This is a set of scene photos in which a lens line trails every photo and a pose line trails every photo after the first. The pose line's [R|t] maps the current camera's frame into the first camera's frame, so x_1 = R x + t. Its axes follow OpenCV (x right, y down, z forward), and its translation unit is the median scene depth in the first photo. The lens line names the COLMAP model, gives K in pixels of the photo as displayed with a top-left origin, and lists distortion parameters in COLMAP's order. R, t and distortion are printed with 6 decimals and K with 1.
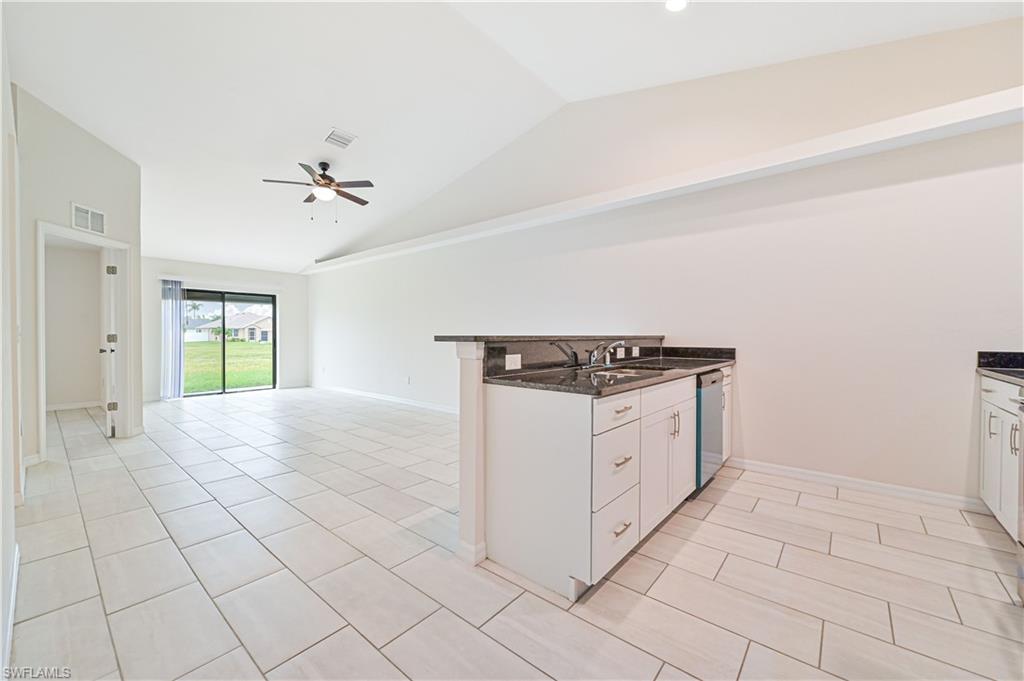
lens RADIAL K [[401.3, 0, 514.9], [0, 401.3, 339.4], [0, 0, 1]] dist [-0.000661, -0.000203]
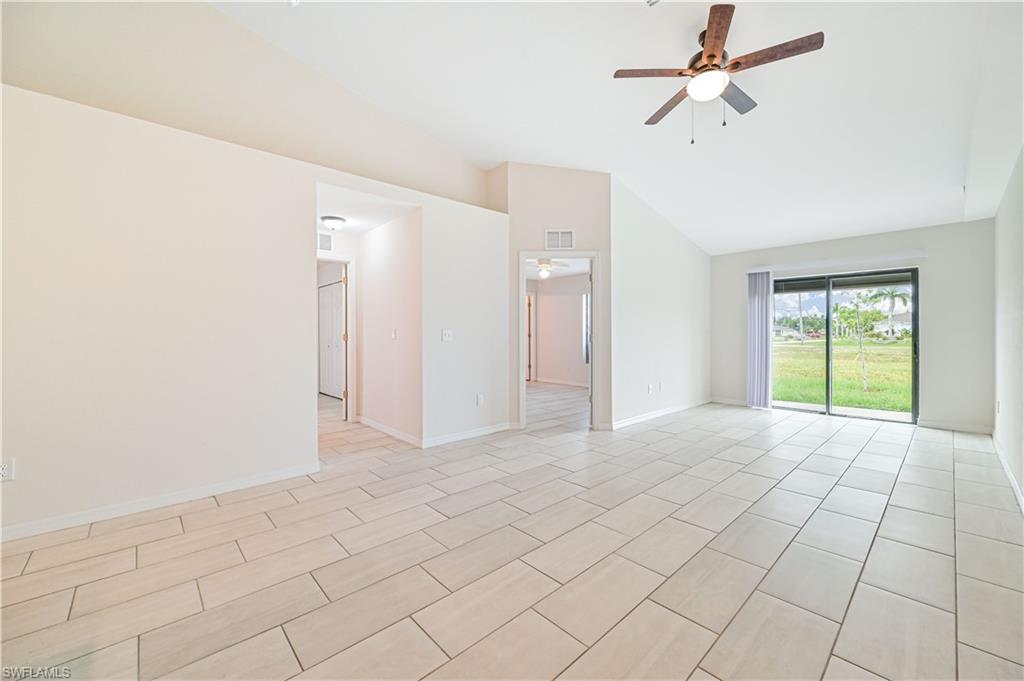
lens RADIAL K [[404.3, 0, 518.3], [0, 404.3, 332.4], [0, 0, 1]] dist [0.007798, -0.000069]
pose [[-0.112980, -0.003694, -0.993590, 0.105558], [-0.009908, 0.999948, -0.002591, -0.009893], [0.993548, 0.009552, -0.113011, 0.675225]]
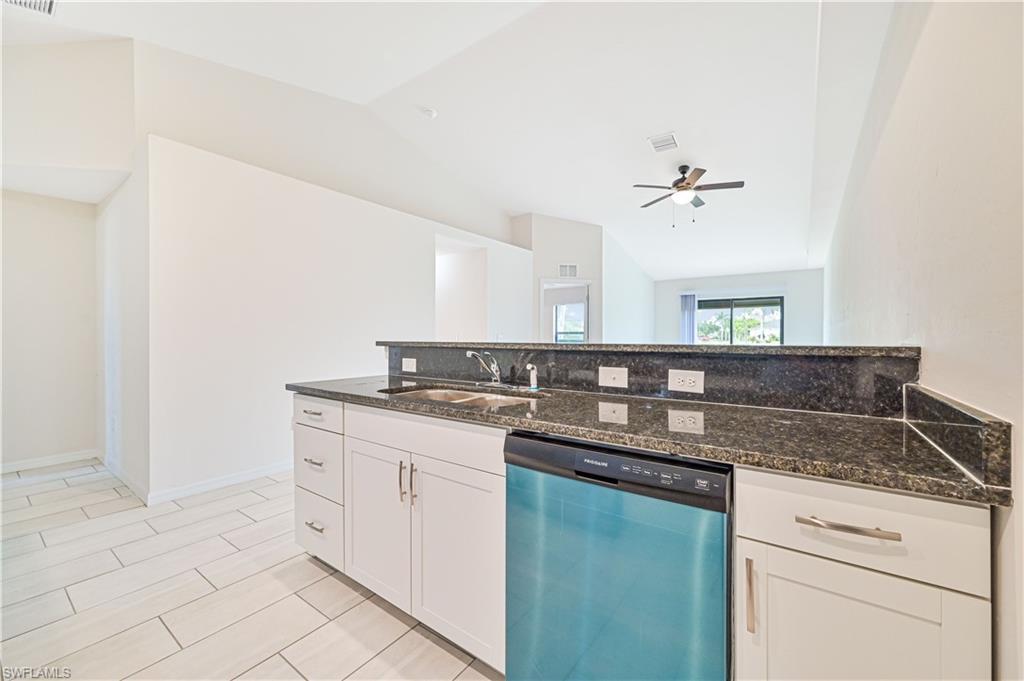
lens RADIAL K [[401.3, 0, 514.9], [0, 401.3, 339.4], [0, 0, 1]] dist [-0.000661, -0.000203]
pose [[0.076437, 0.004833, -0.997063, 0.407434], [-0.011733, 0.999923, 0.003947, -0.008528], [0.997005, 0.011397, 0.076488, 0.431954]]
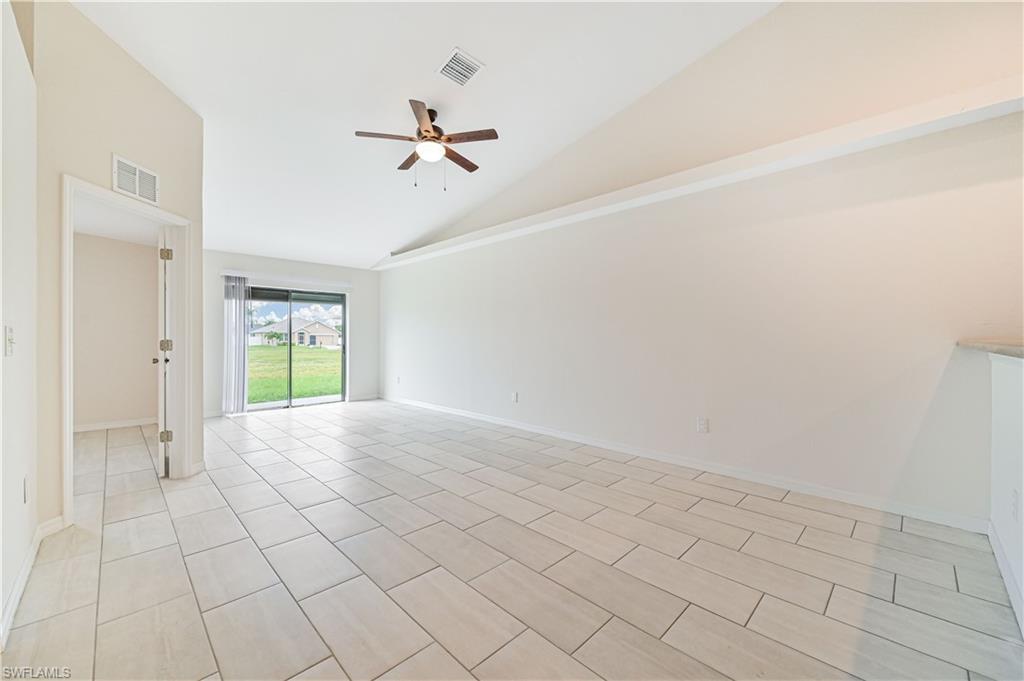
lens RADIAL K [[401.3, 0, 514.9], [0, 401.3, 339.4], [0, 0, 1]] dist [-0.000661, -0.000203]
pose [[0.996163, -0.001505, -0.087510, -0.212351], [0.000683, 0.999955, -0.009429, -0.004378], [0.087520, 0.009333, 0.996119, 0.227009]]
